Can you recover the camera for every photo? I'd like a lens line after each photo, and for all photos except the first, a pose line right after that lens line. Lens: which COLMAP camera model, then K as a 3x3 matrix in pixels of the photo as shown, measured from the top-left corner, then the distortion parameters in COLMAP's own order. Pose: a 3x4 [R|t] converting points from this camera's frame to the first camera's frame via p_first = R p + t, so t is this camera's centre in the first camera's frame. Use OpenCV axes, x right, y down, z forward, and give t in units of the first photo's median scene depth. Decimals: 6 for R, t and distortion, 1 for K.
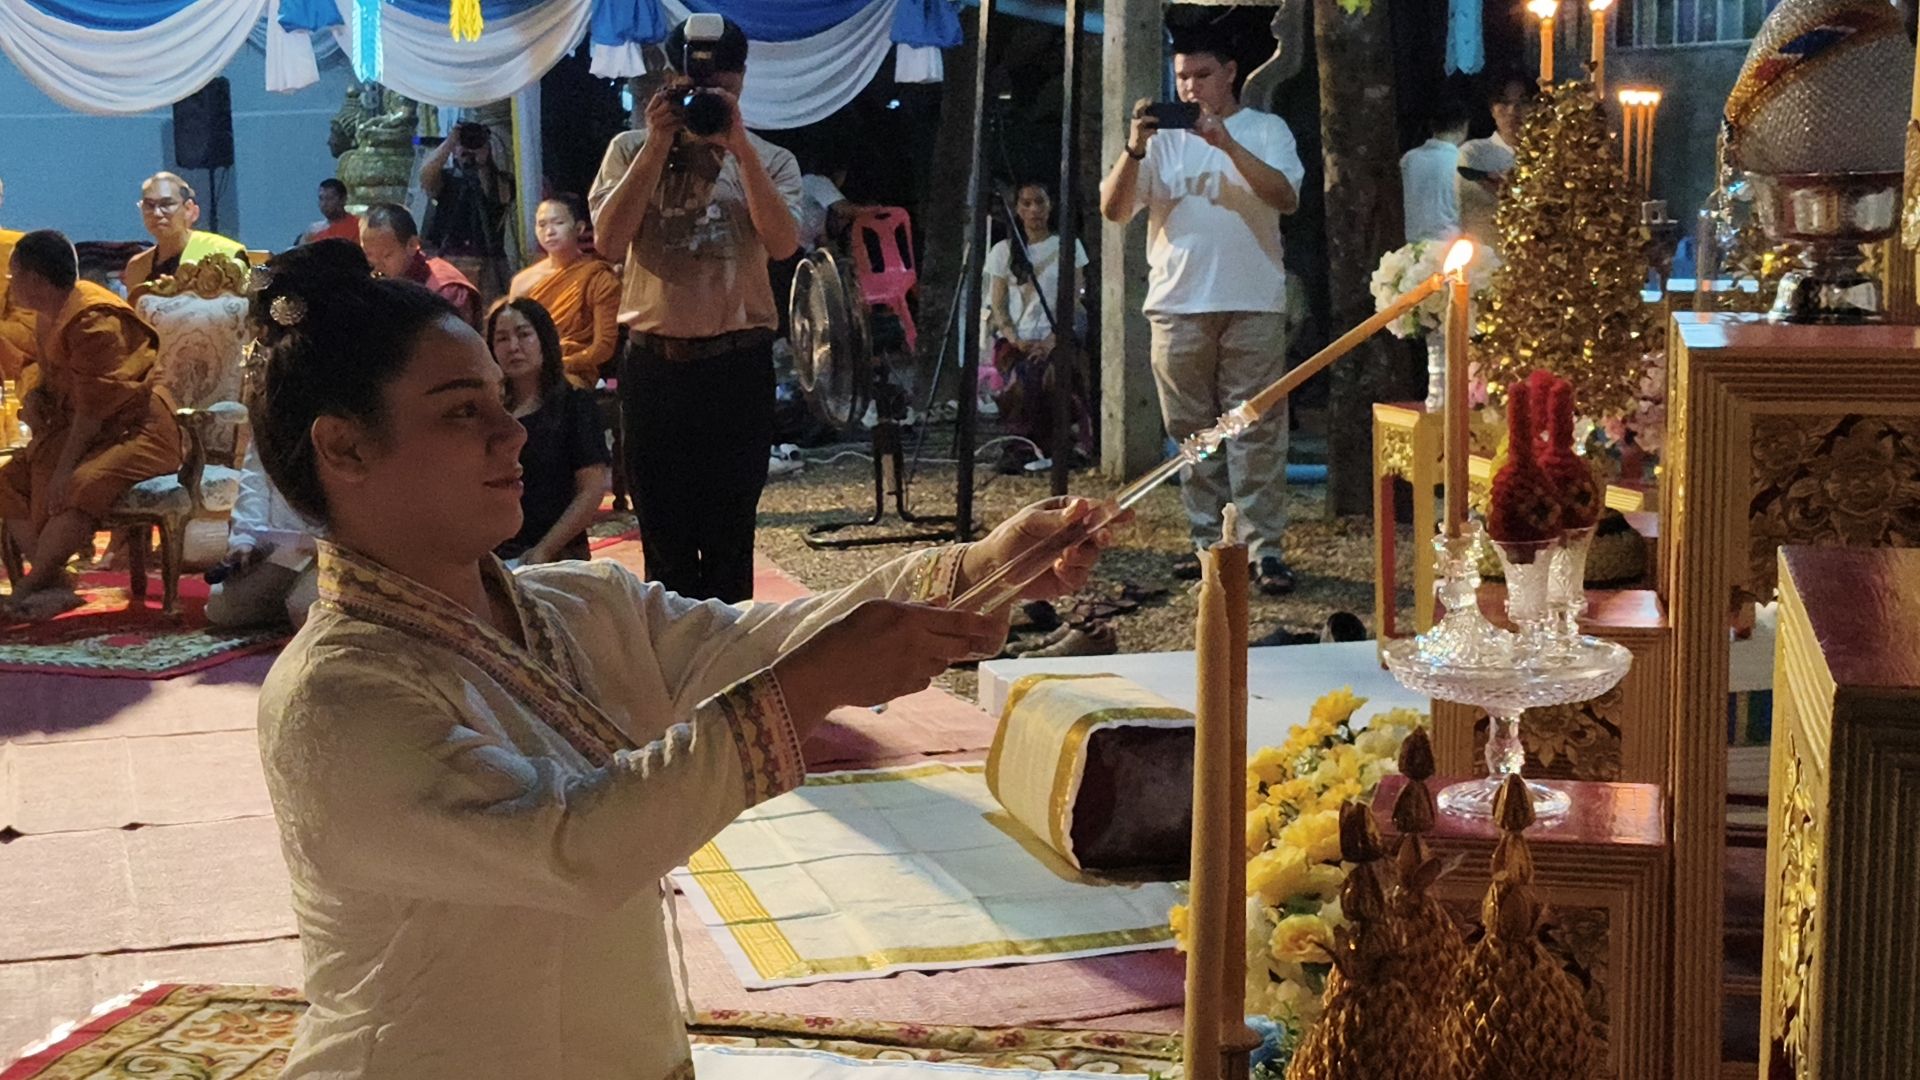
lens RADIAL K [[2280.1, 0, 959.0], [0, 2280.1, 541.3], [0, 0, 1]] dist [0.039615, 0.000000]
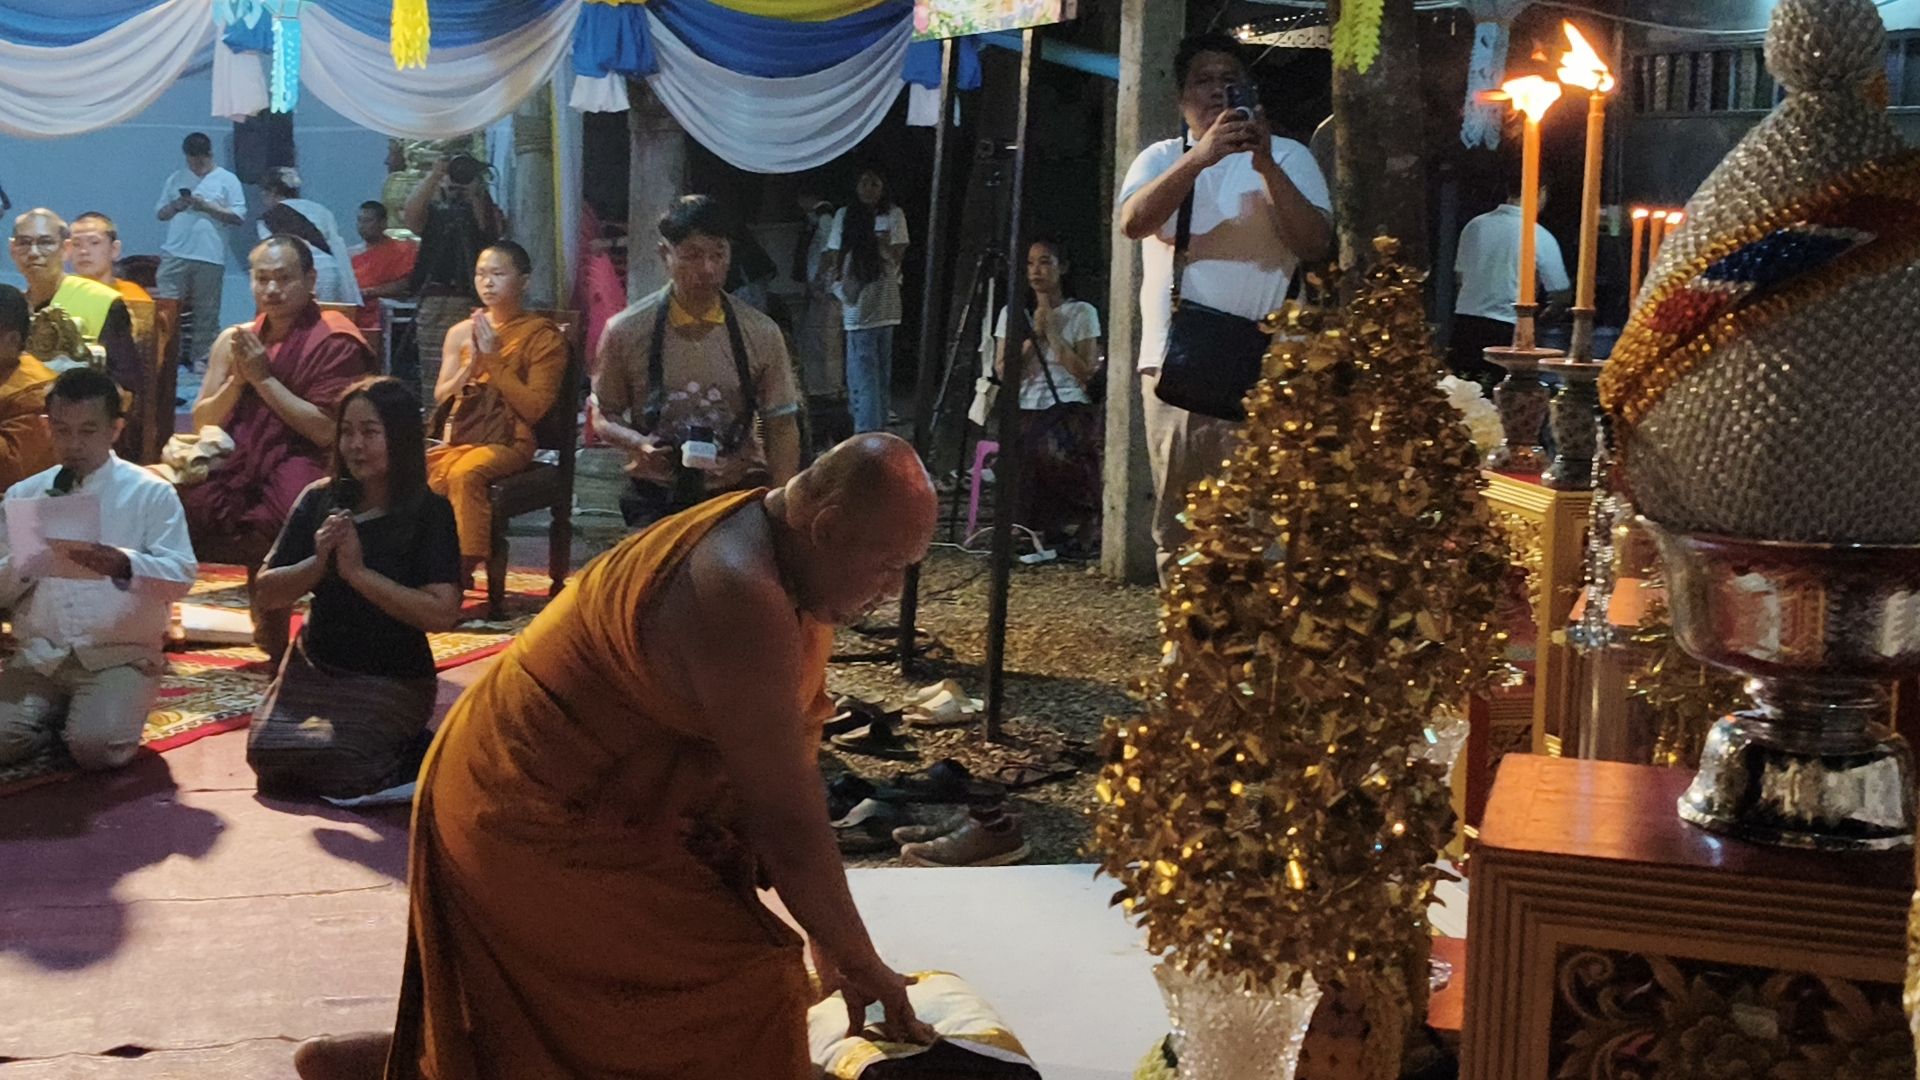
lens RADIAL K [[2270.8, 0, 961.9], [0, 2270.8, 539.4], [0, 0, 1]] dist [0.041552, 0.000000]
pose [[0.998271, 0.037845, -0.044982, 0.055104], [-0.038372, 0.999204, -0.010896, -0.035711], [0.044533, 0.012603, 0.998928, 0.127681]]
